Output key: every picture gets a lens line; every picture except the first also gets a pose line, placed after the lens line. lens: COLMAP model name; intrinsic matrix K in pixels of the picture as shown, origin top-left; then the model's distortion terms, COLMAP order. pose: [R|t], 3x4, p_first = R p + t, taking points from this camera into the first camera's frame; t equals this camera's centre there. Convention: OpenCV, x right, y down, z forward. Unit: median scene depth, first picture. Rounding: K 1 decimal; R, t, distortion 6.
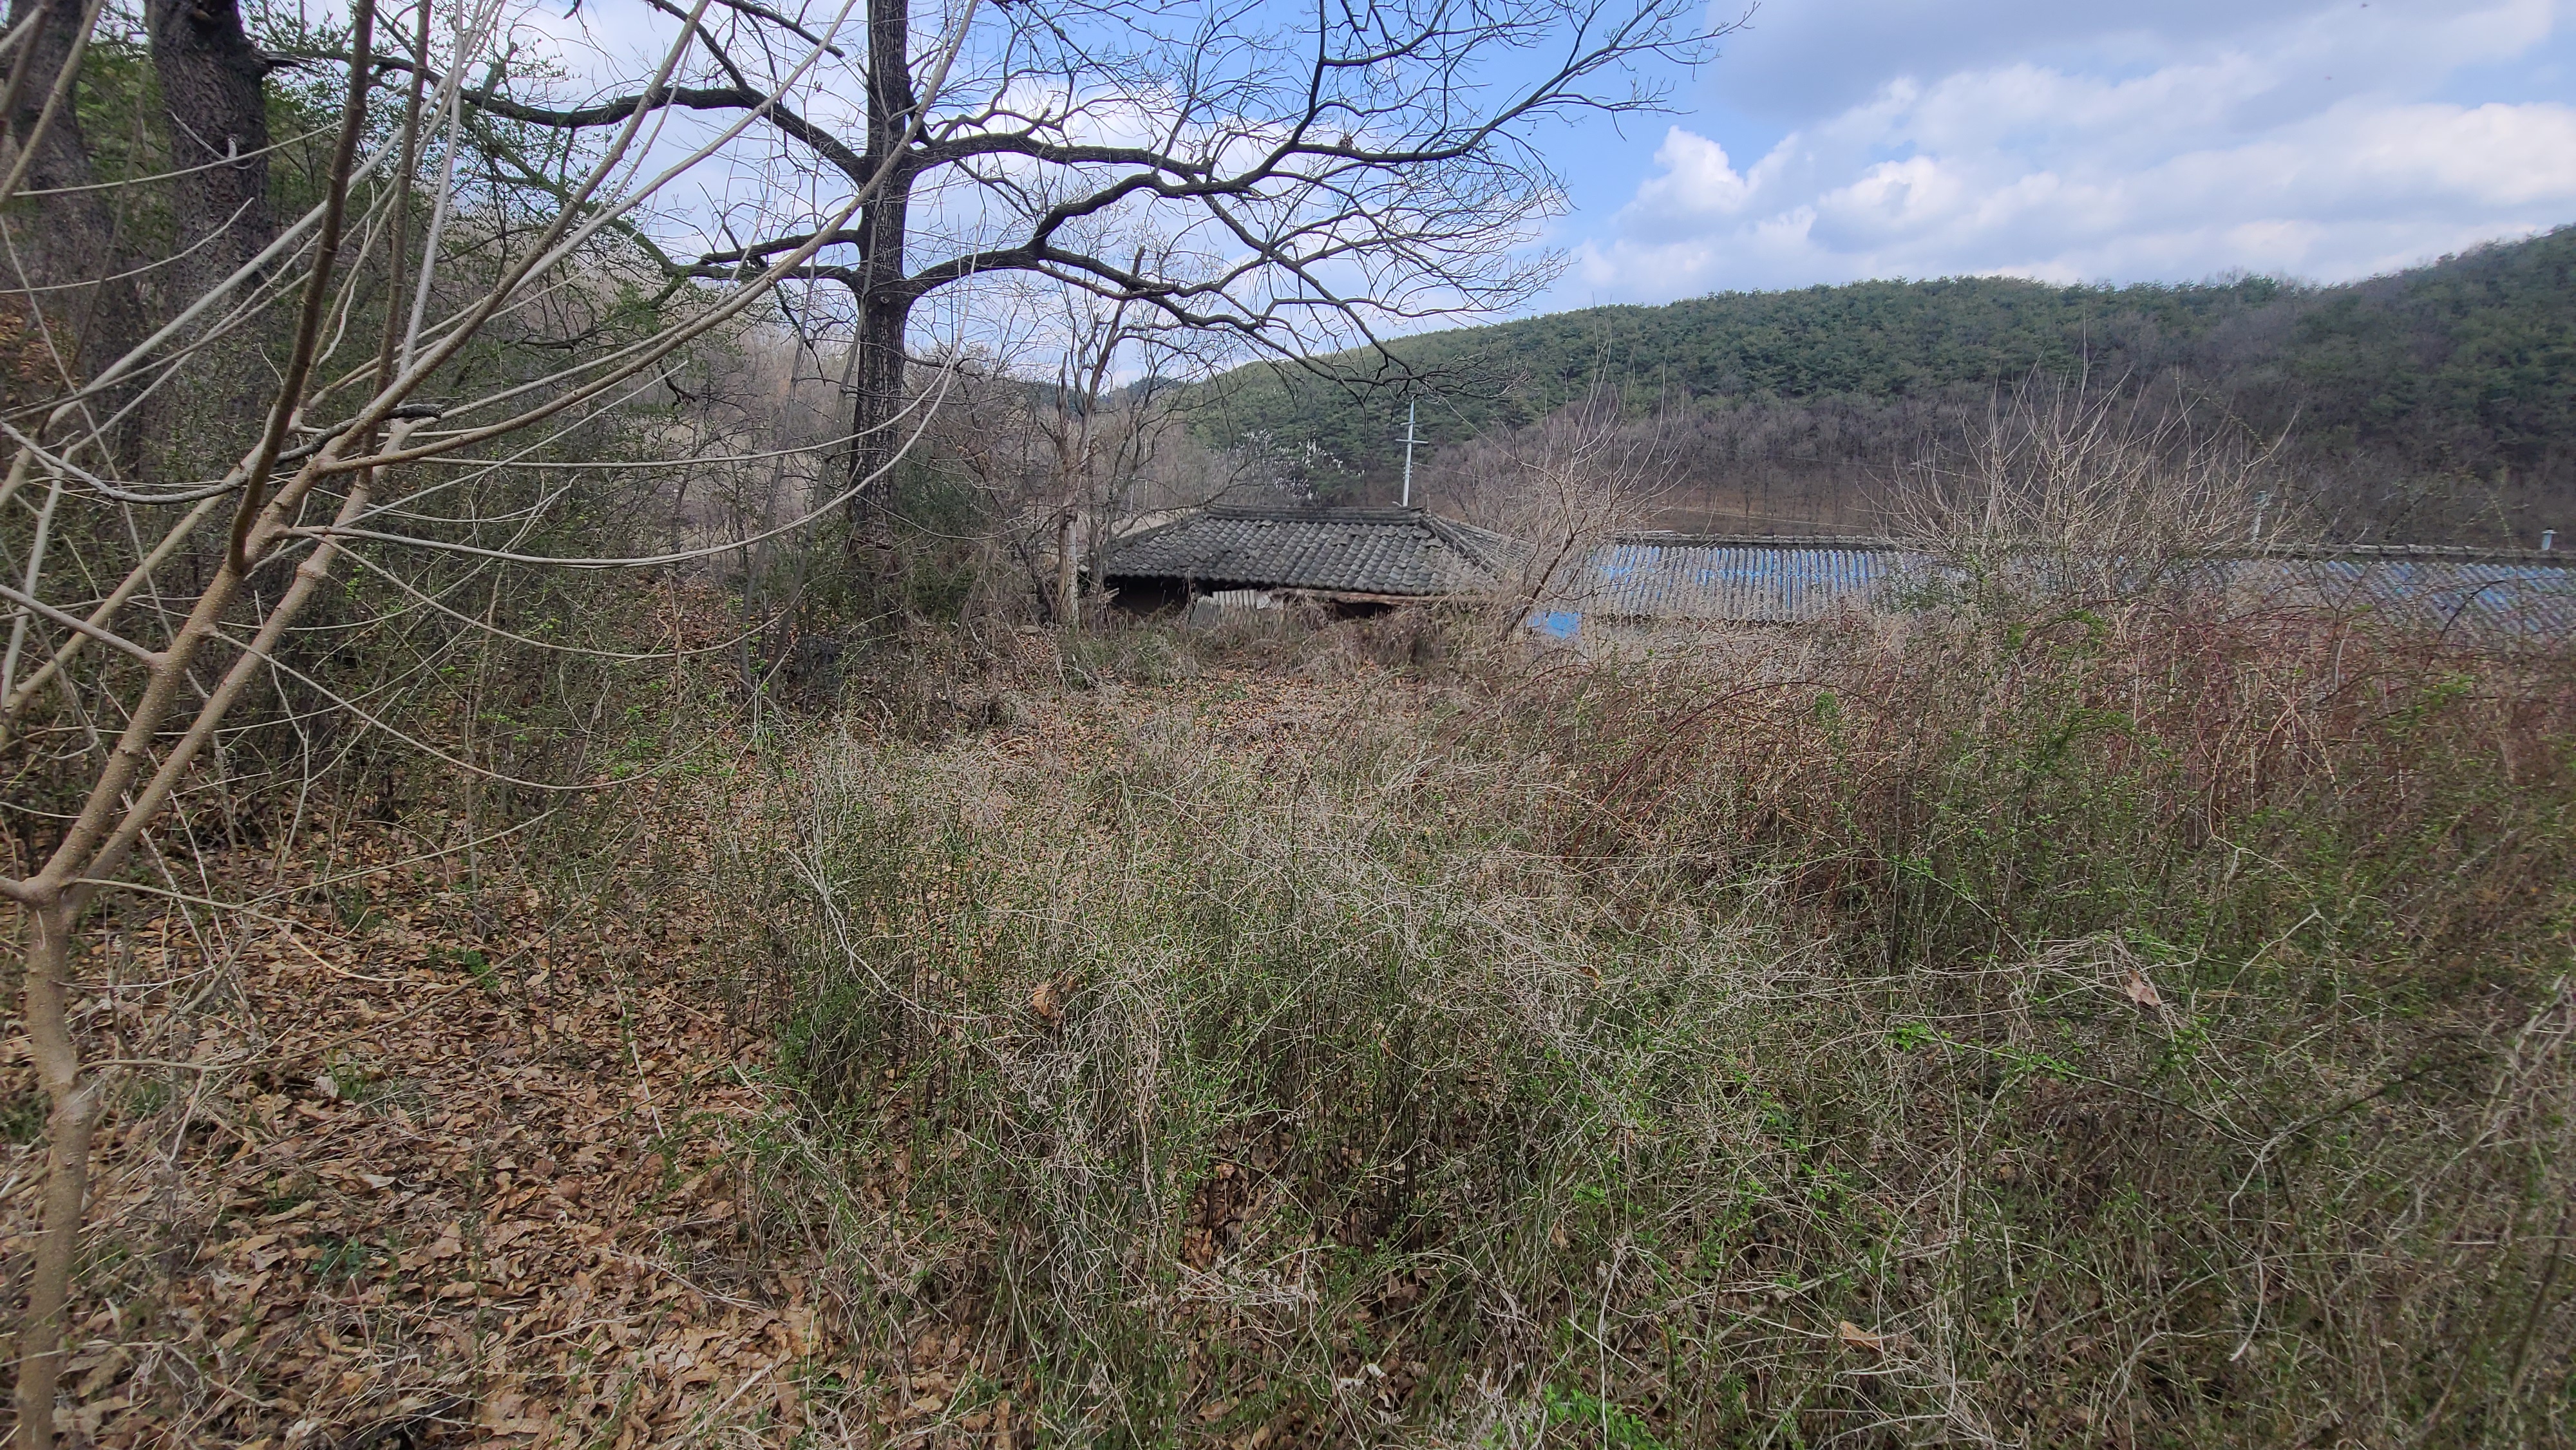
lens RADIAL K [[1055.2, 0, 1270.6], [0, 1055.2, 710.9], [0, 0, 1]] dist [-0.008353, -0.005069]
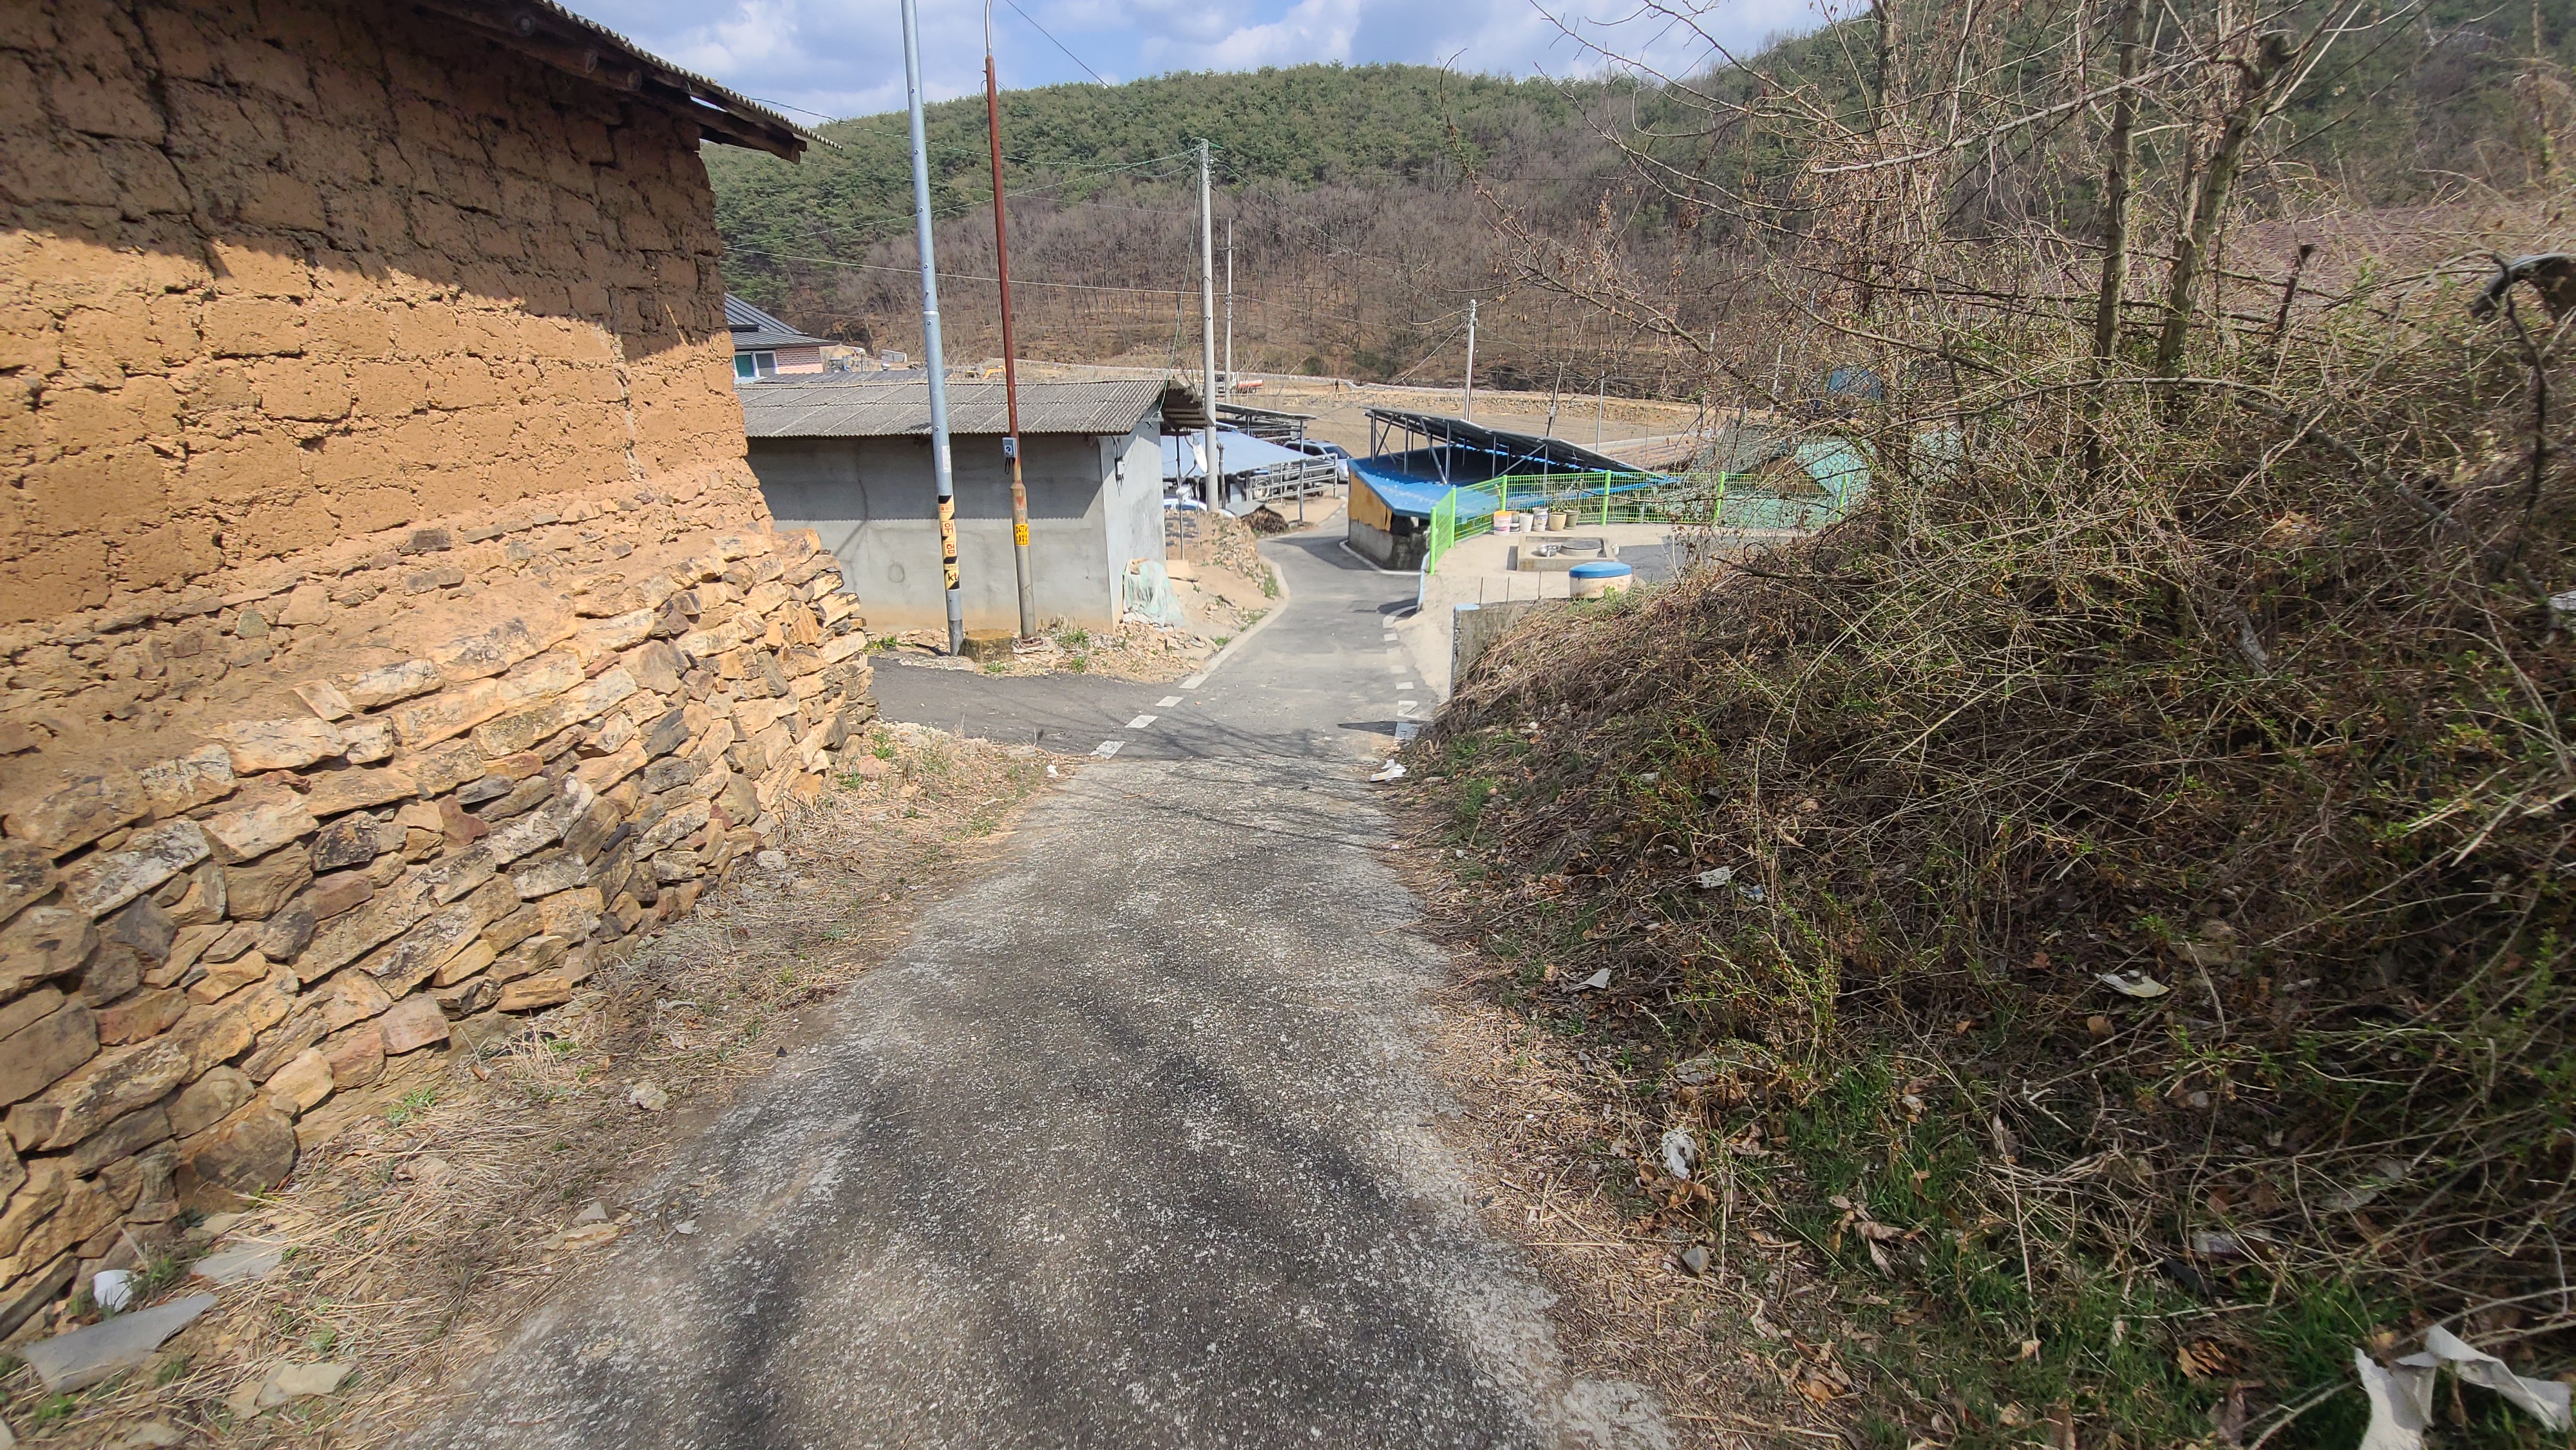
lens RADIAL K [[1055.2, 0, 1287.7], [0, 1055.2, 722.5], [0, 0, 1]] dist [-0.008353, -0.005069]
pose [[0.913693, -0.160214, 0.373492, 0.123659], [0.096234, 0.978171, 0.184176, 0.003289], [-0.394847, -0.132337, 0.909166, 0.064972]]
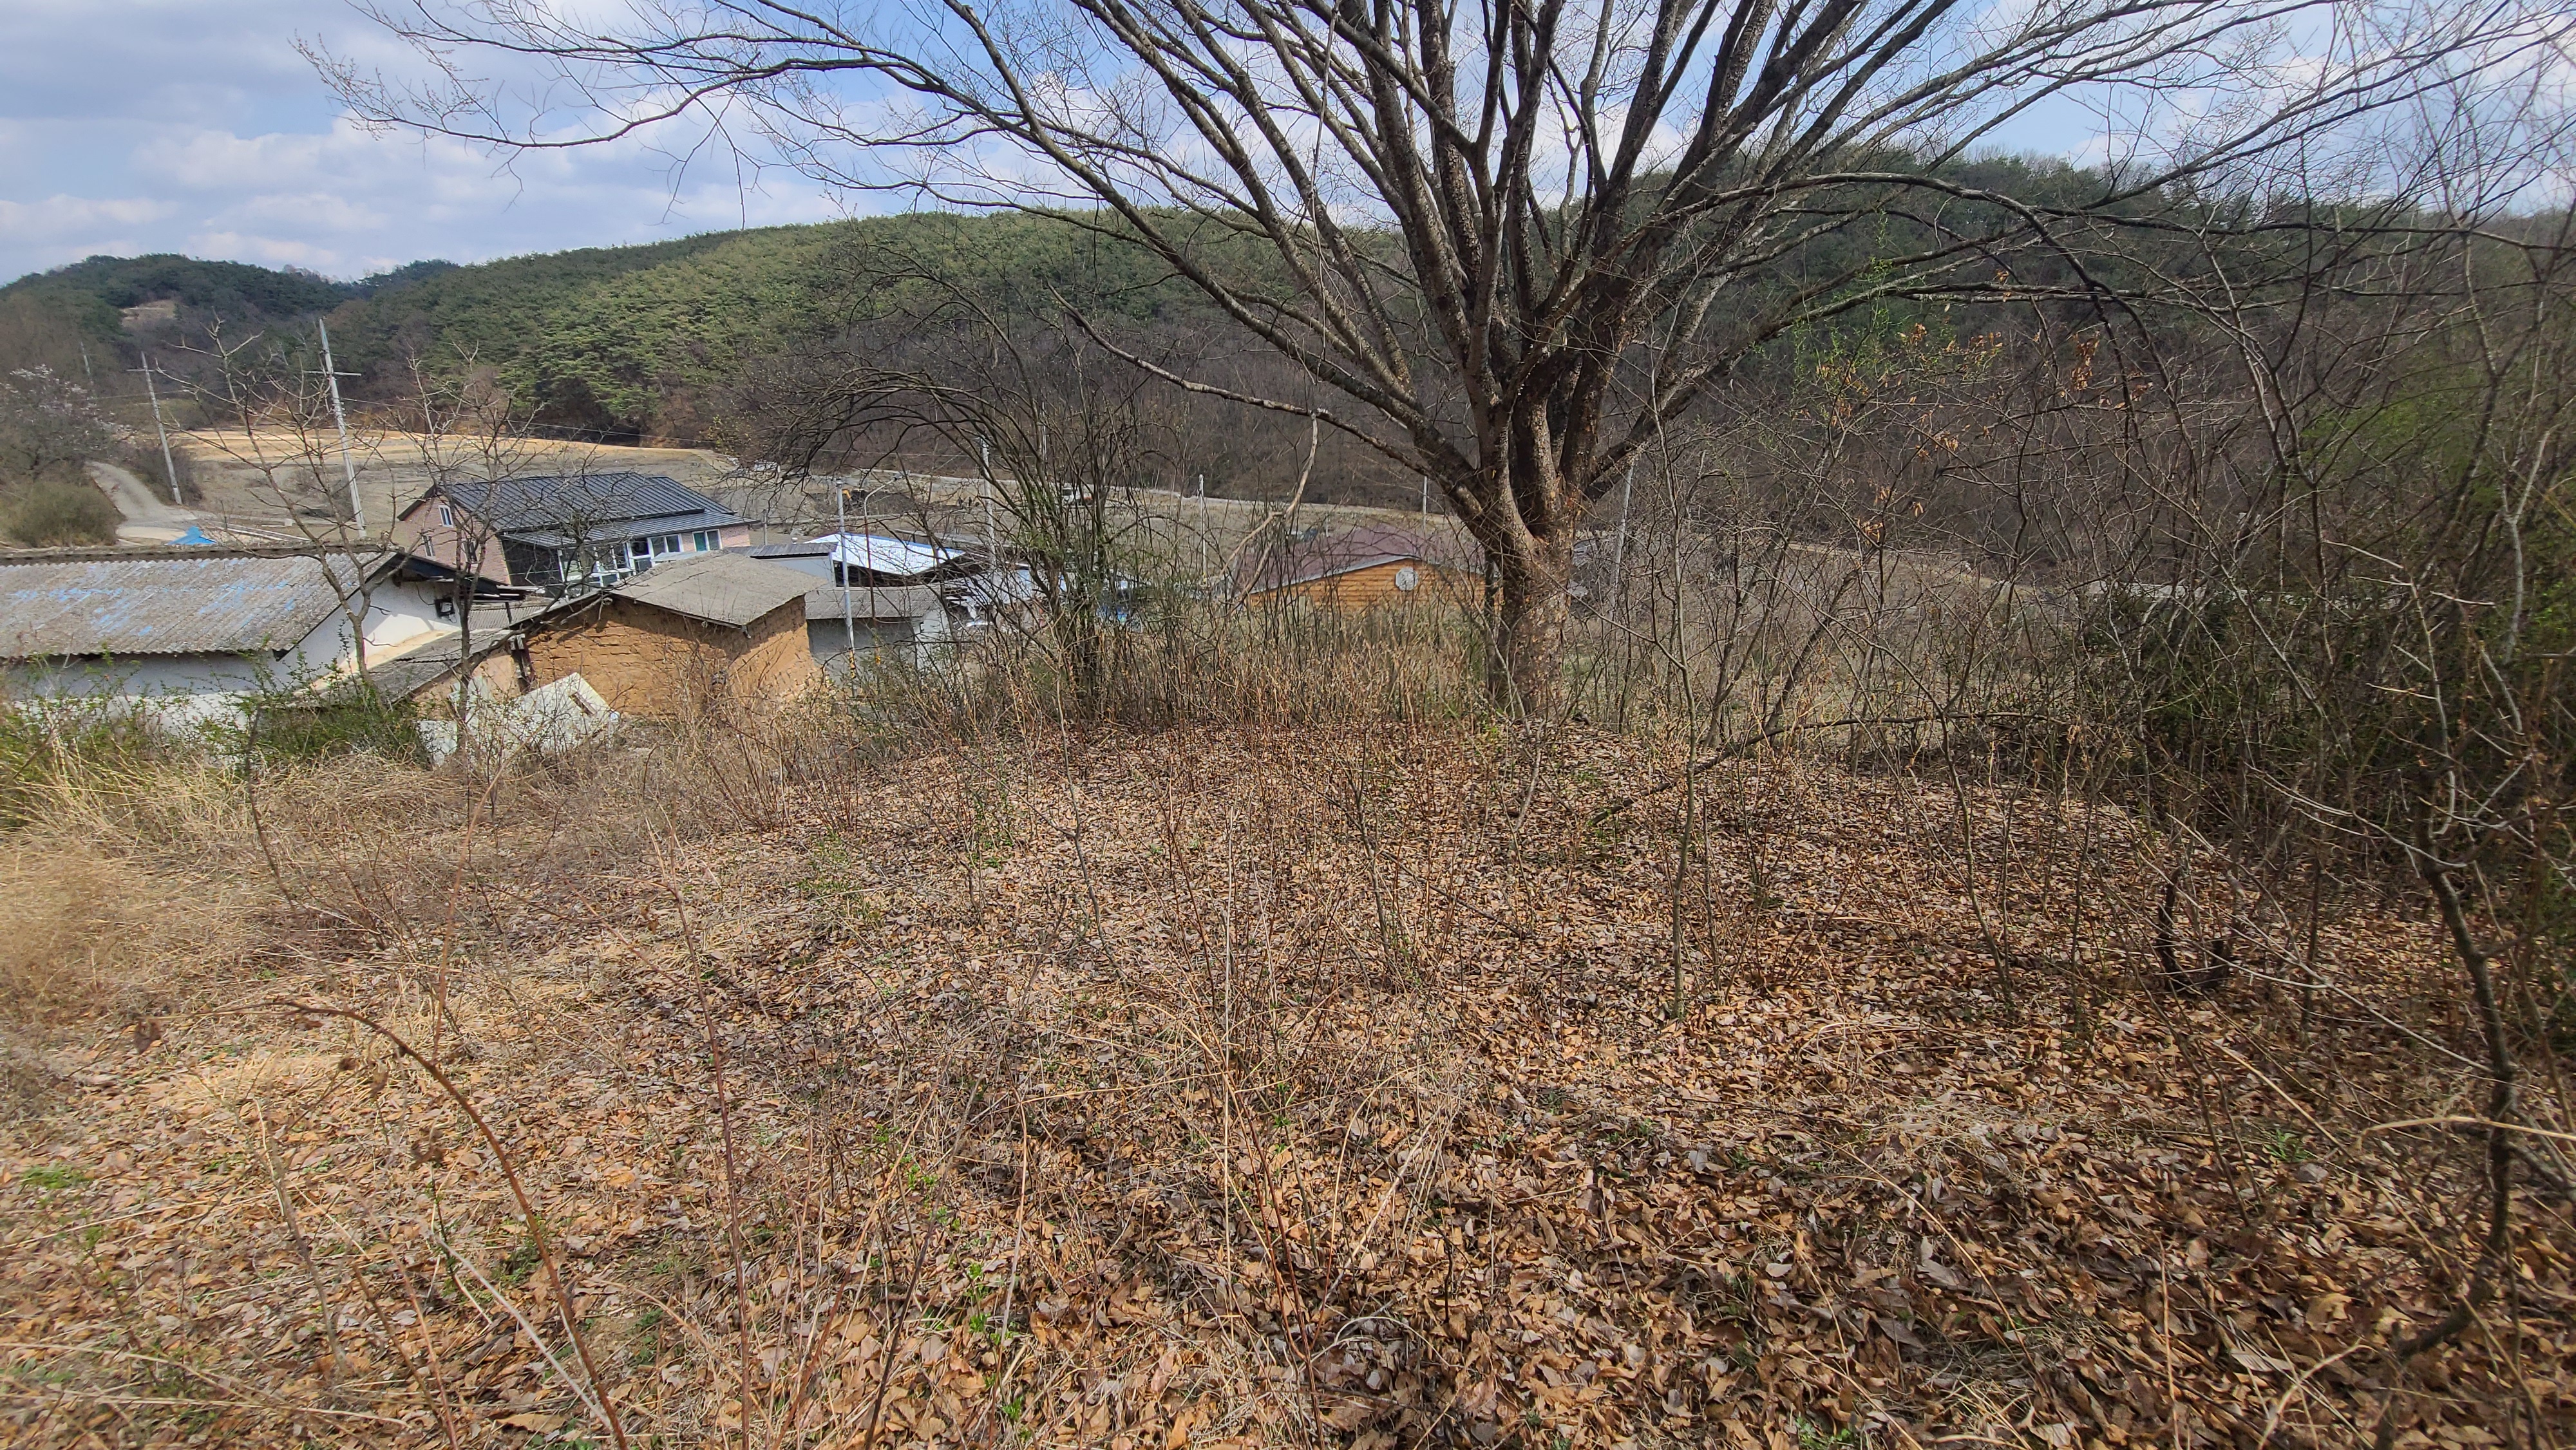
lens RADIAL K [[1026.5, 0, 1296.4], [0, 1026.5, 741.4], [0, 0, 1]] dist [-0.011104, -0.001941]
pose [[0.854506, -0.168884, 0.491220, 0.110512], [0.112314, 0.983371, 0.142712, 0.000590], [-0.507153, -0.066778, 0.859265, -0.030616]]
